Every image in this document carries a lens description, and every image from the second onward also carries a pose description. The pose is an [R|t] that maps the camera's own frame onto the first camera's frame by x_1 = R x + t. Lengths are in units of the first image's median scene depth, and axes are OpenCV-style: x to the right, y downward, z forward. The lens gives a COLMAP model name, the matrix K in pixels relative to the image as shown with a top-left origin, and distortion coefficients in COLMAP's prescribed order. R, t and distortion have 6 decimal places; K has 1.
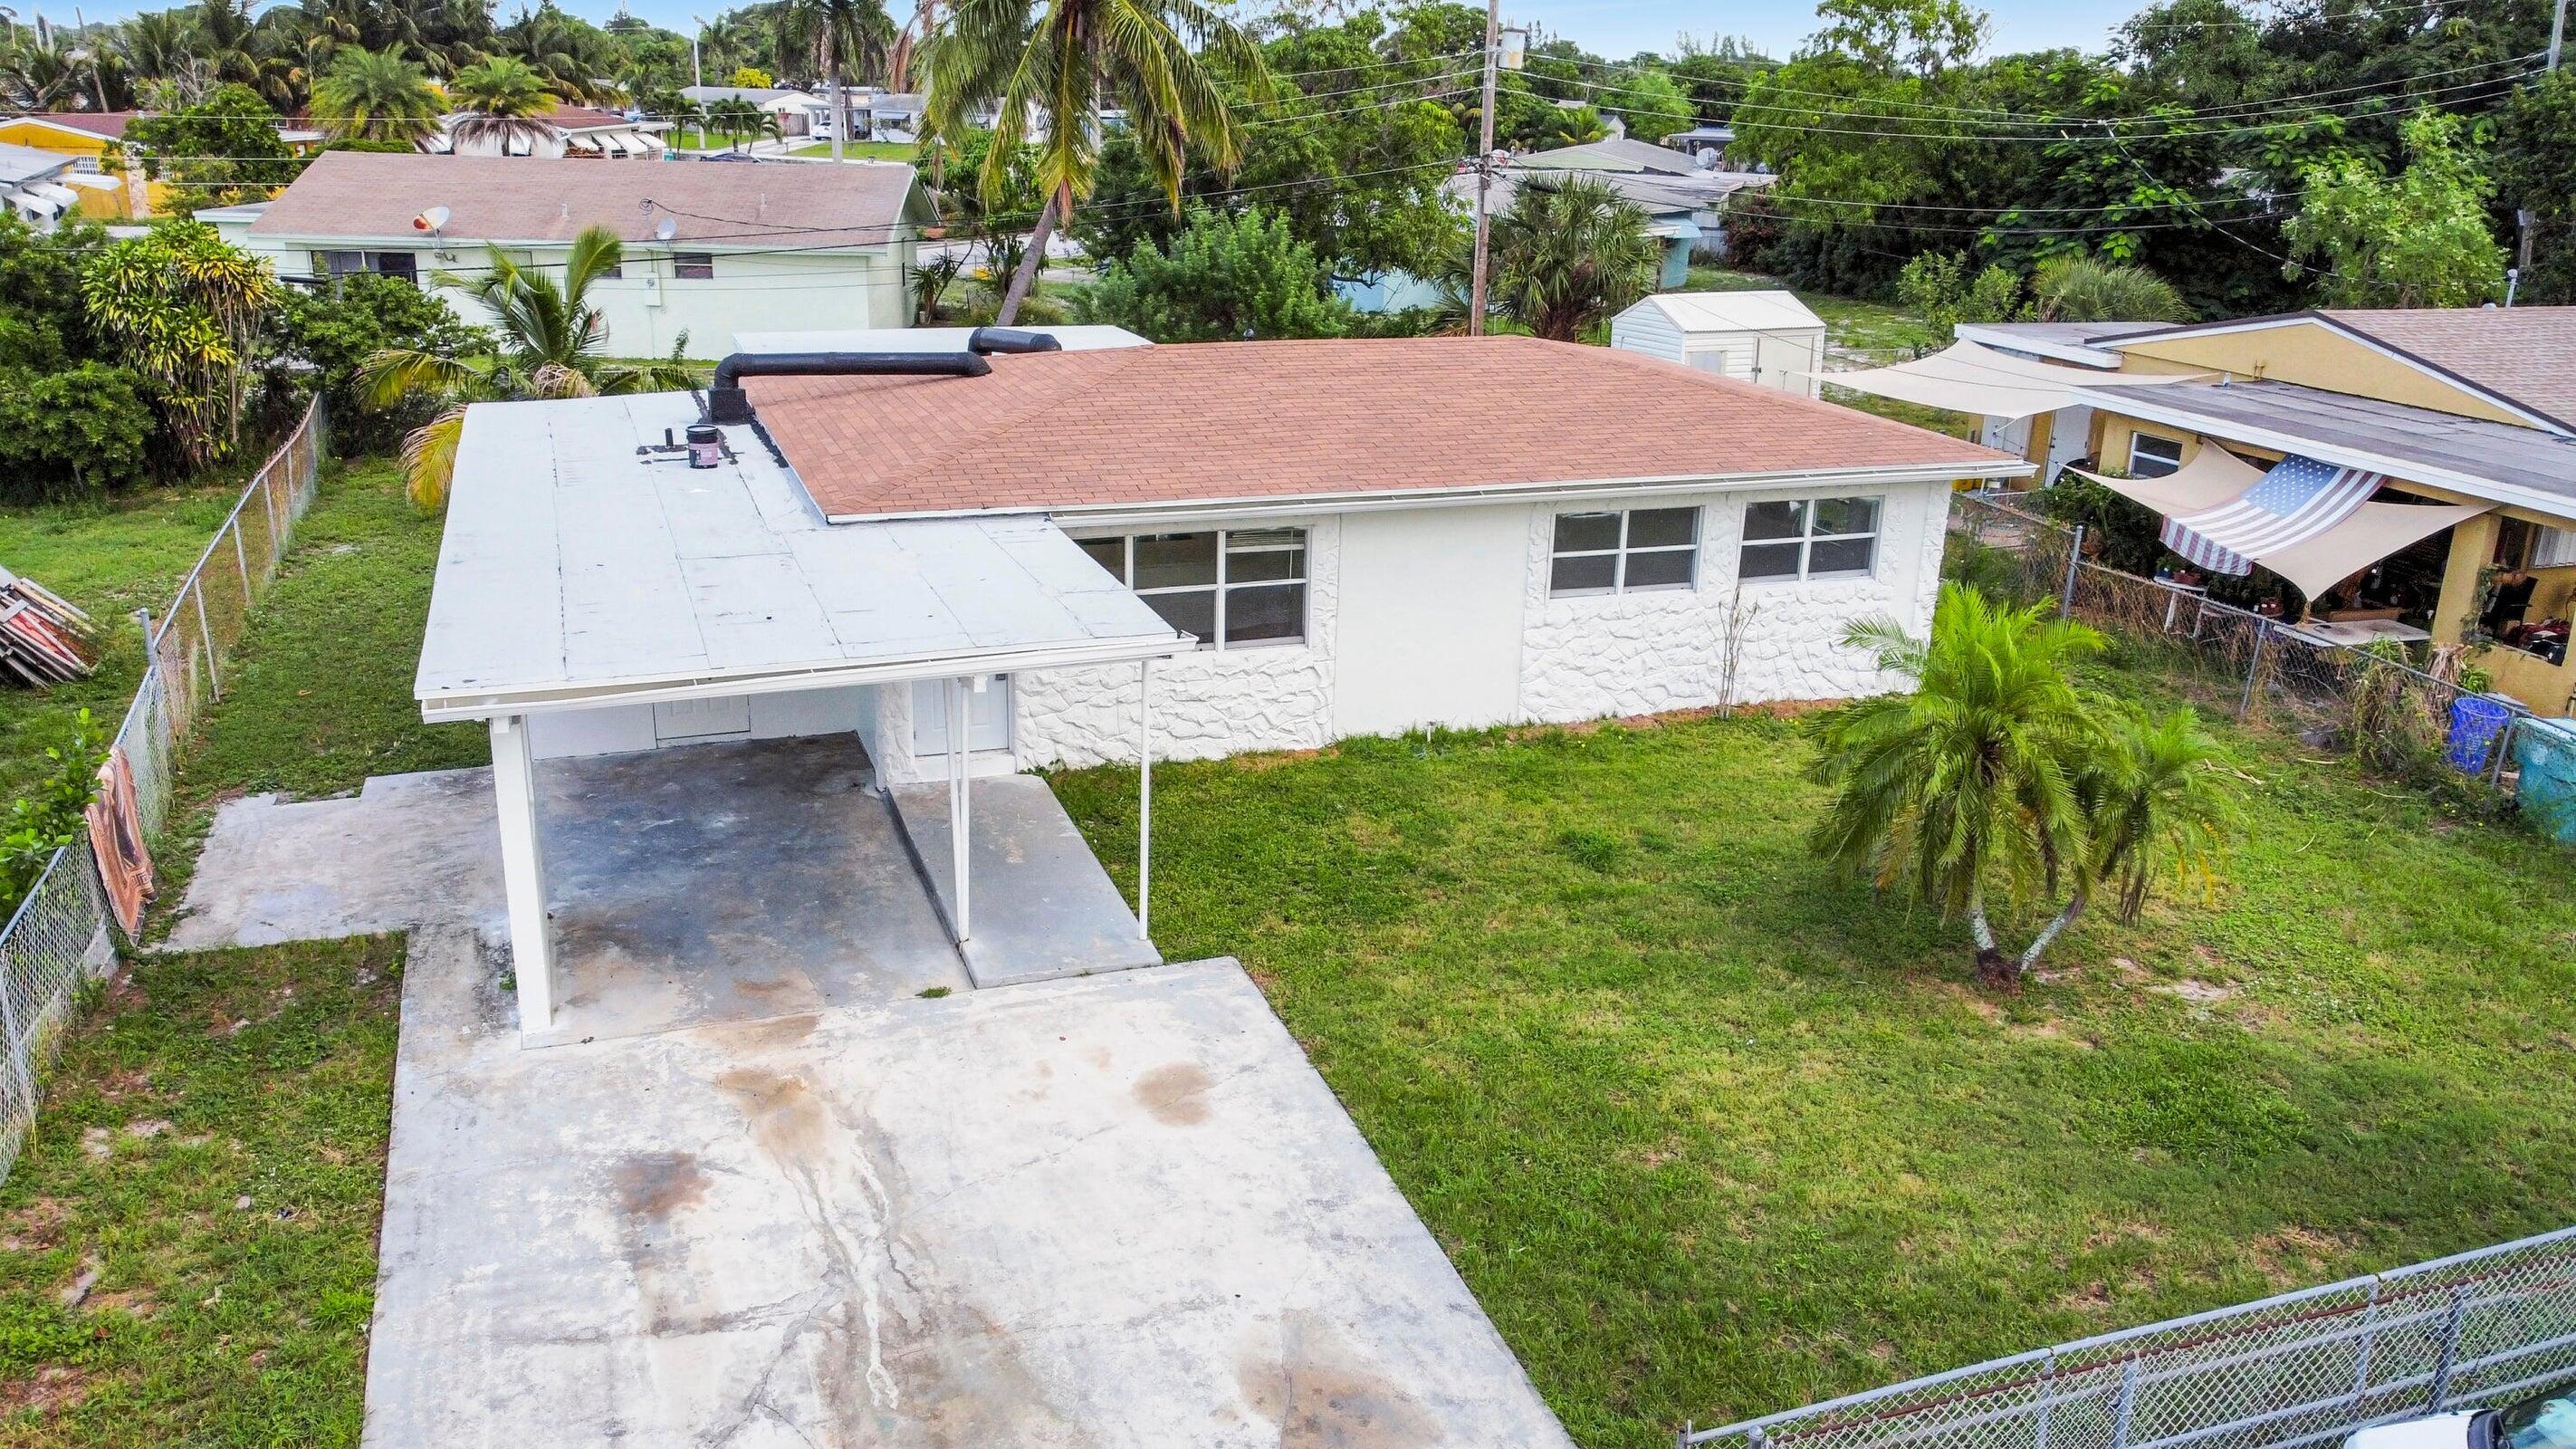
lens RADIAL K [[1962.8, 0, 1288.0], [0, 1962.8, 724.5], [0, 0, 1]] dist [-0.002383, -0.002612]
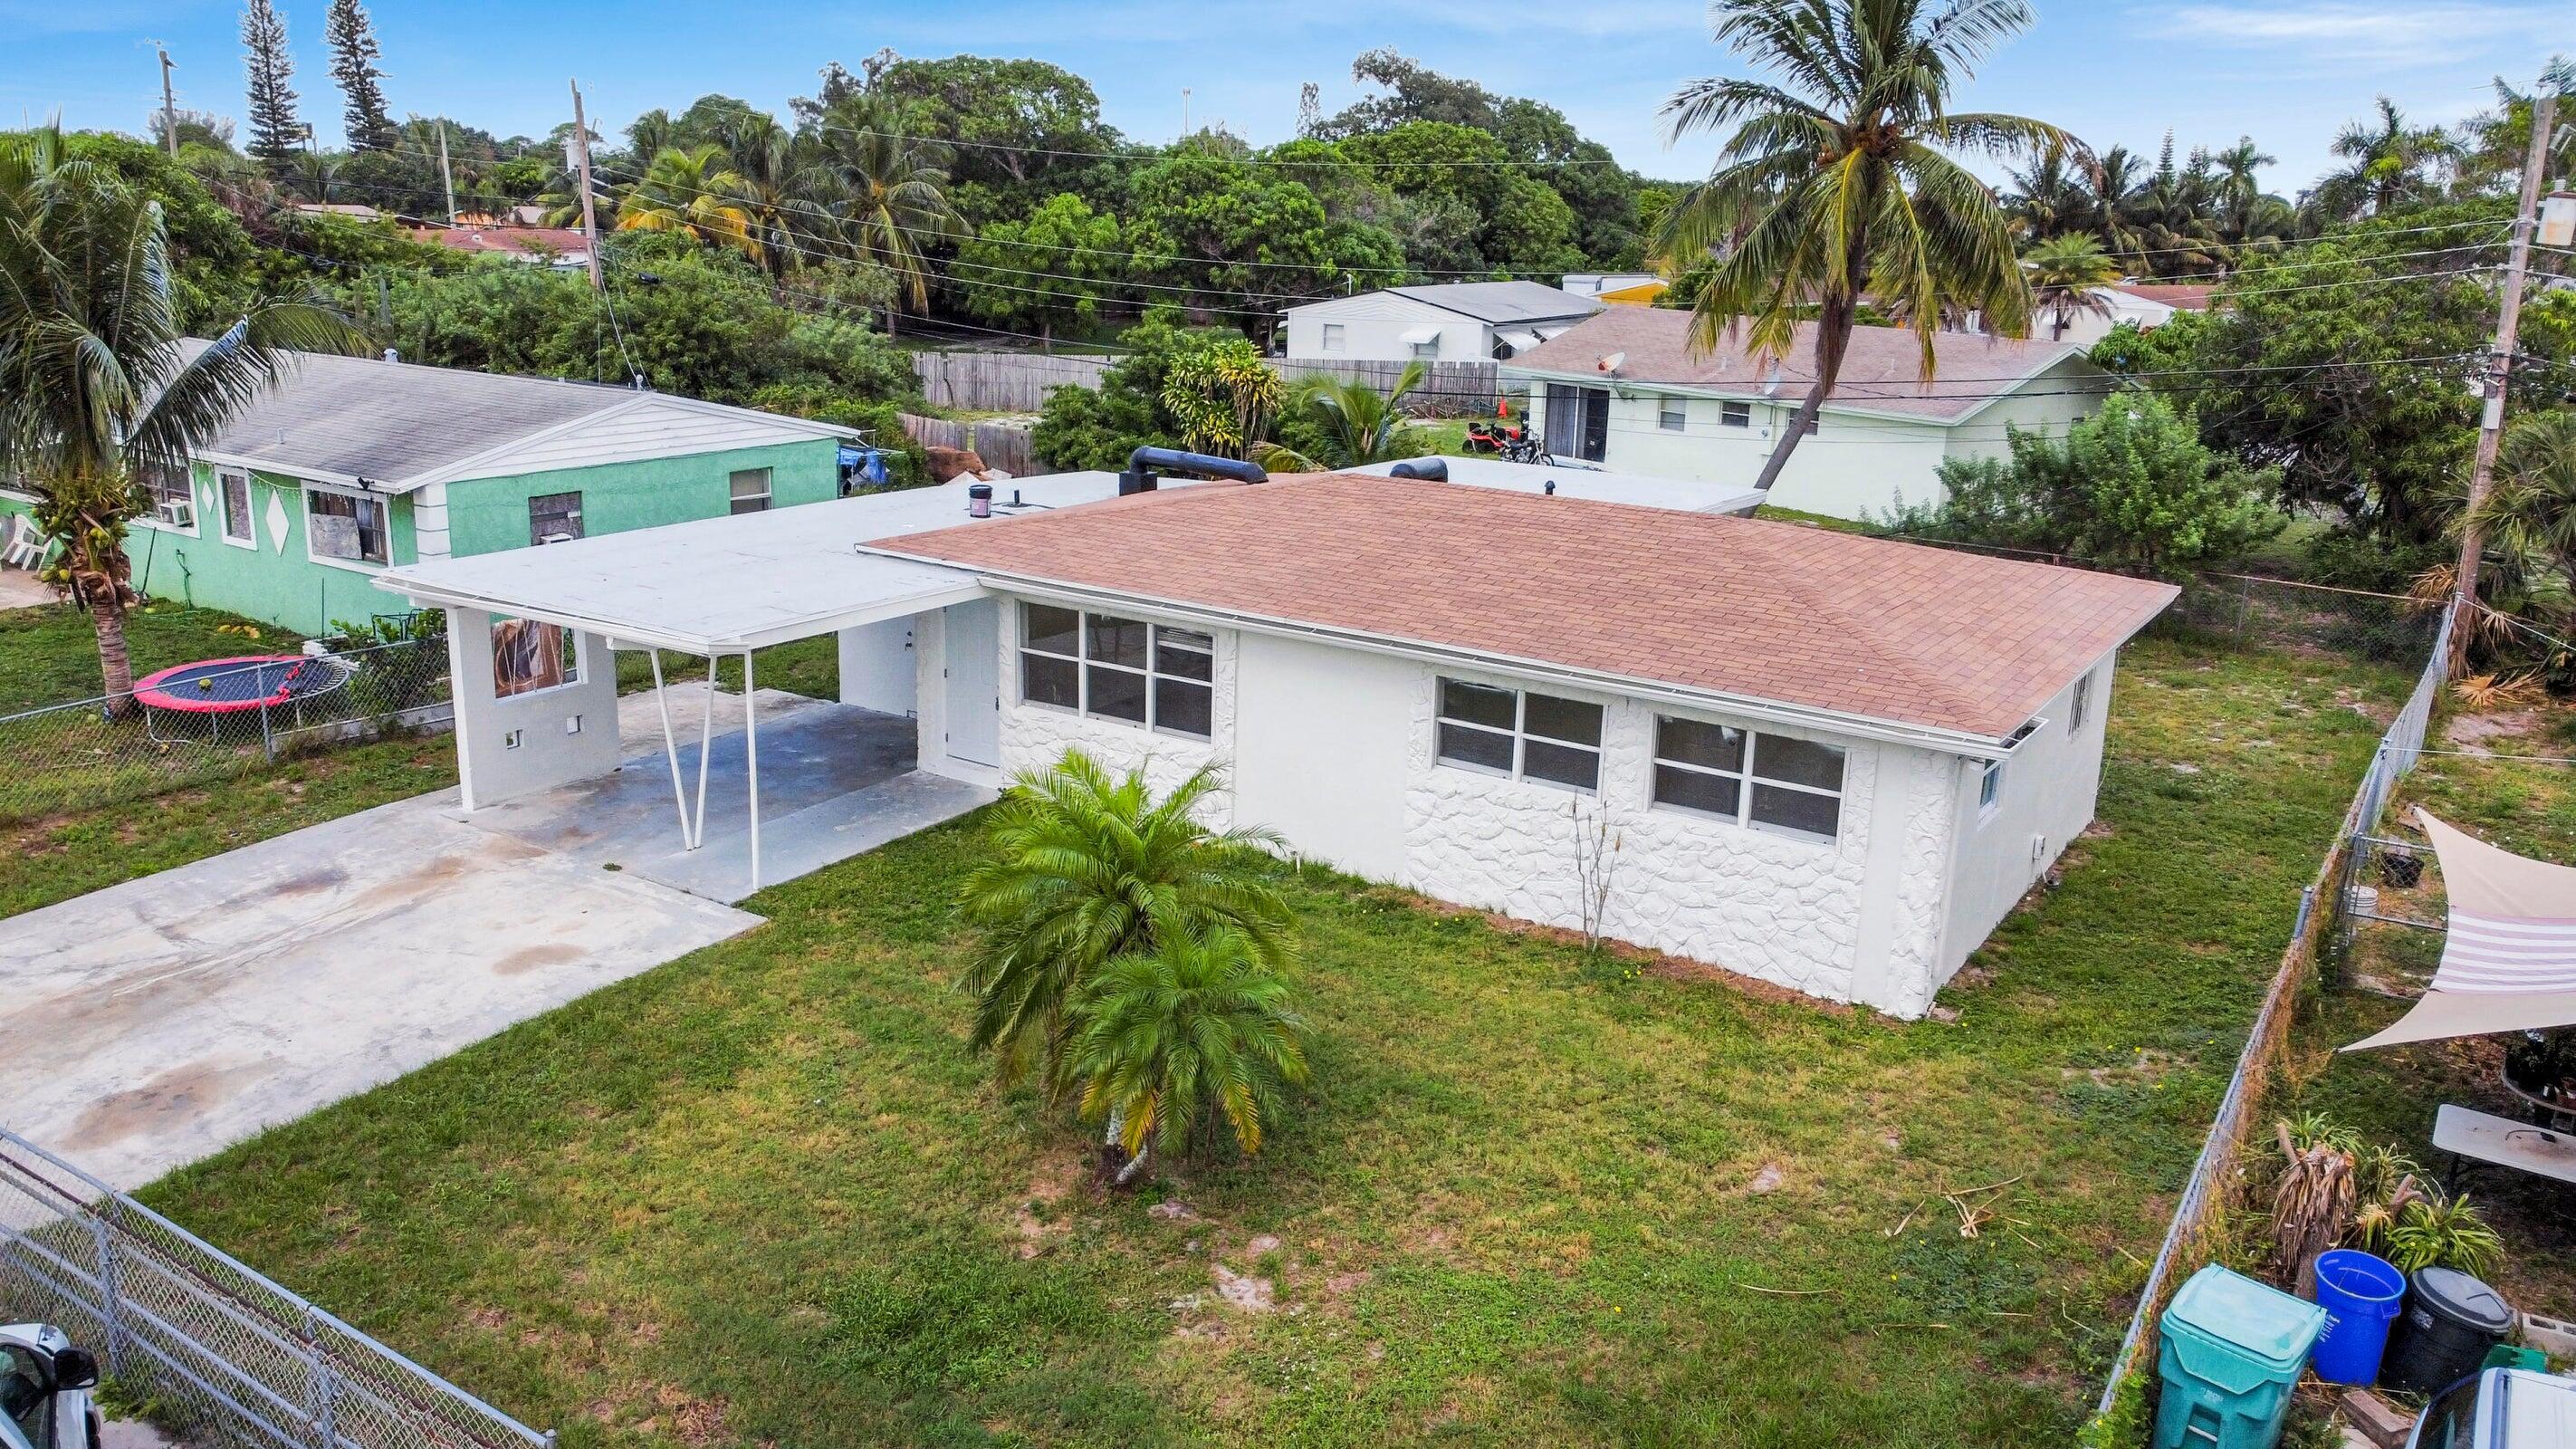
lens RADIAL K [[1962.8, 0, 1288.0], [0, 1962.8, 724.5], [0, 0, 1]] dist [-0.002383, -0.002612]
pose [[0.595365, 0.201367, -0.777812, 0.841405], [-0.269159, 0.962133, 0.043062, -0.106387], [0.757030, 0.183717, 0.627020, 0.353095]]
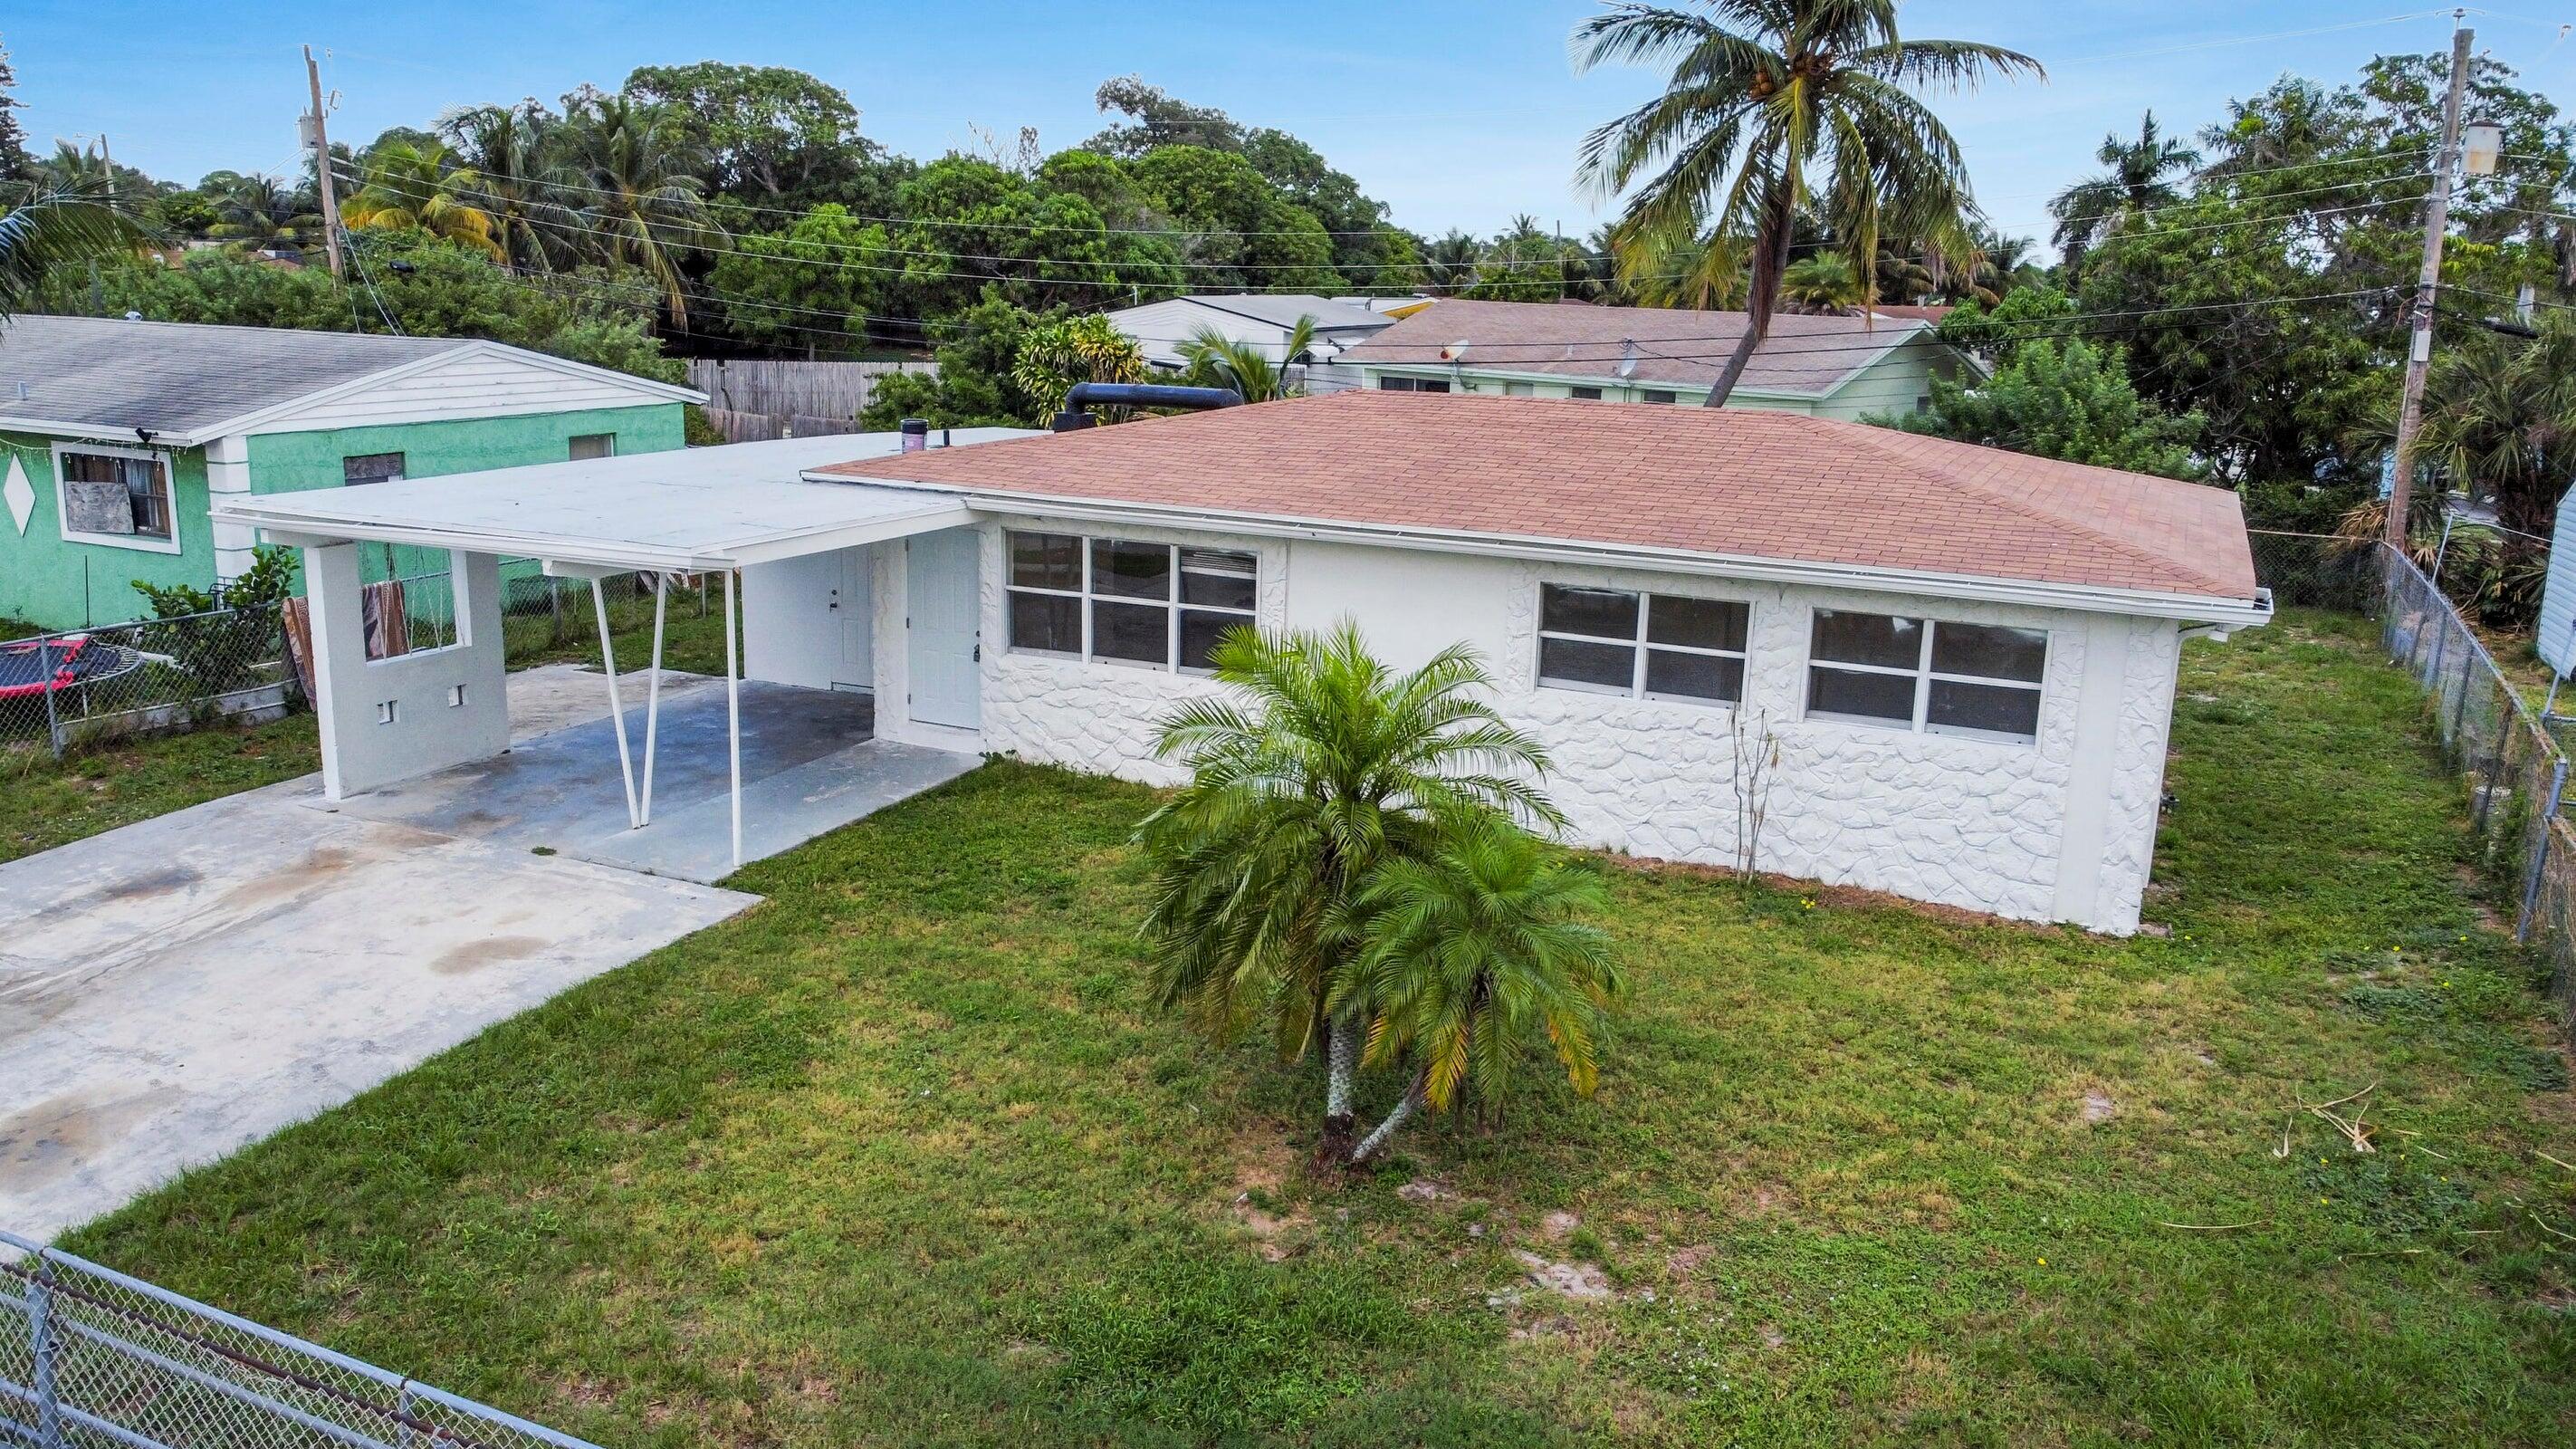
lens RADIAL K [[1962.8, 0, 1288.0], [0, 1962.8, 724.5], [0, 0, 1]] dist [-0.002383, -0.002612]
pose [[0.708777, 0.155278, -0.688131, 0.642067], [-0.234180, 0.971947, -0.021885, -0.005610], [0.665428, 0.176658, 0.725257, 0.339107]]
